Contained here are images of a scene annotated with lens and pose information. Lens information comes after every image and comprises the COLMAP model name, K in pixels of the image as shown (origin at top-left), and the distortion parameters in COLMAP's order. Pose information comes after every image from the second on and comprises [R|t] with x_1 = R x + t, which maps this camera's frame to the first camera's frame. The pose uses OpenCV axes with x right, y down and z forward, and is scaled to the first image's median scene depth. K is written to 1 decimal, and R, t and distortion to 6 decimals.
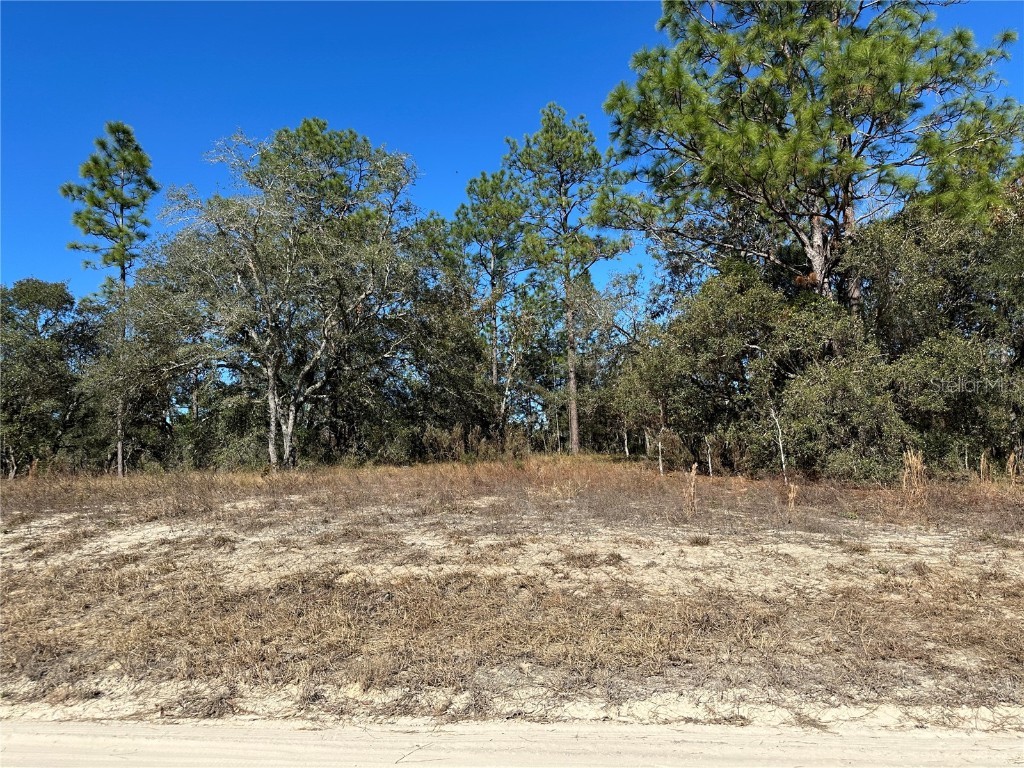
lens RADIAL K [[722.9, 0, 512.4], [0, 722.9, 394.3], [0, 0, 1]] dist [0.051095, -0.001715]
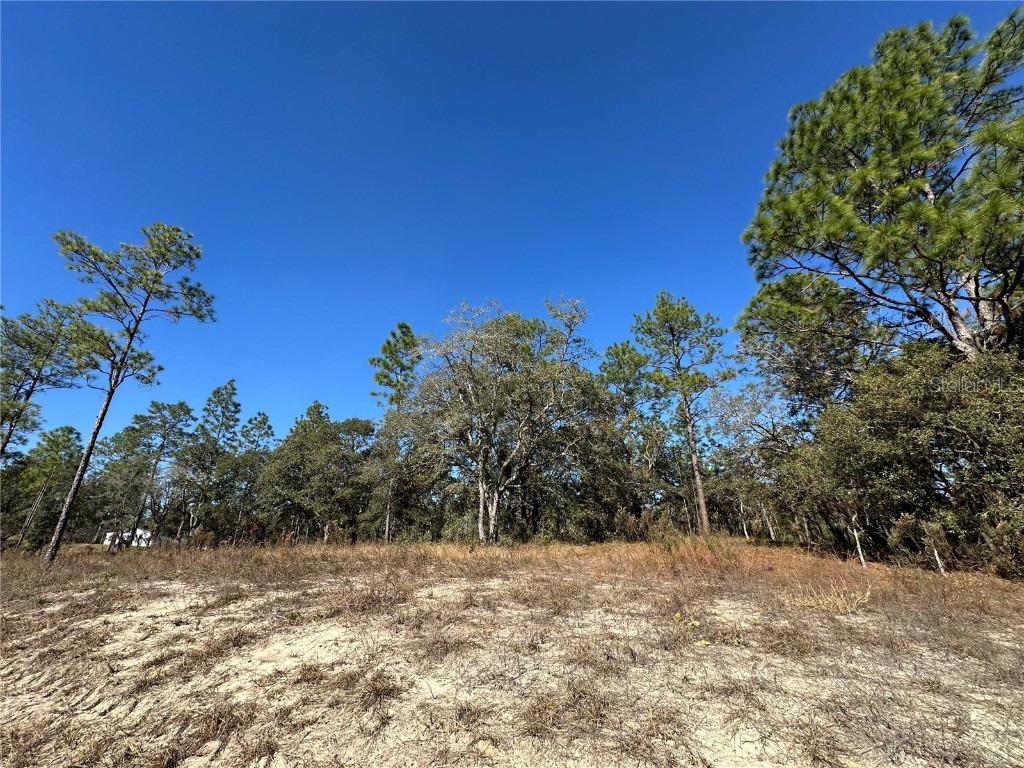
lens RADIAL K [[405.0, 0, 512.0], [0, 405.0, 384.0], [0, 0, 1]] dist [0.001102, -0.000088]
pose [[0.966436, -0.064373, -0.248712, -0.069677], [-0.002834, 0.965368, -0.260876, 0.015661], [0.256892, 0.252825, 0.932784, 0.239445]]
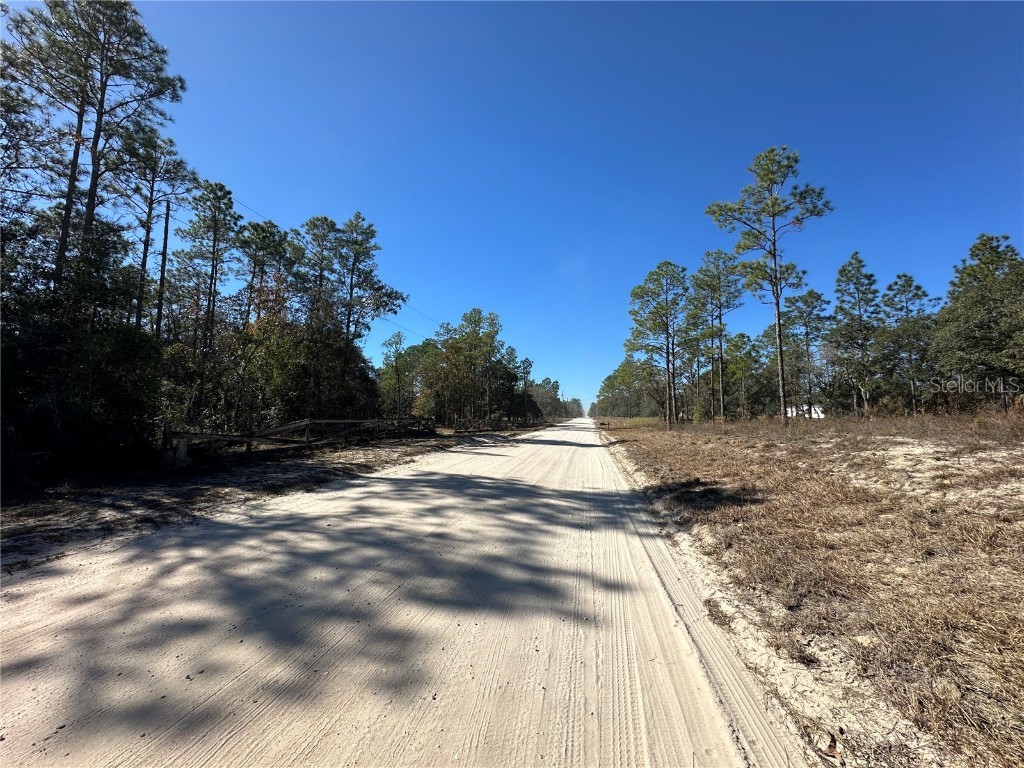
lens RADIAL K [[405.0, 0, 512.0], [0, 405.0, 384.0], [0, 0, 1]] dist [0.001102, -0.000088]
pose [[-0.025627, -0.046696, -0.998580, -0.011420], [0.102619, 0.993509, -0.049092, 0.013463], [0.994391, -0.103731, -0.020668, 0.146299]]
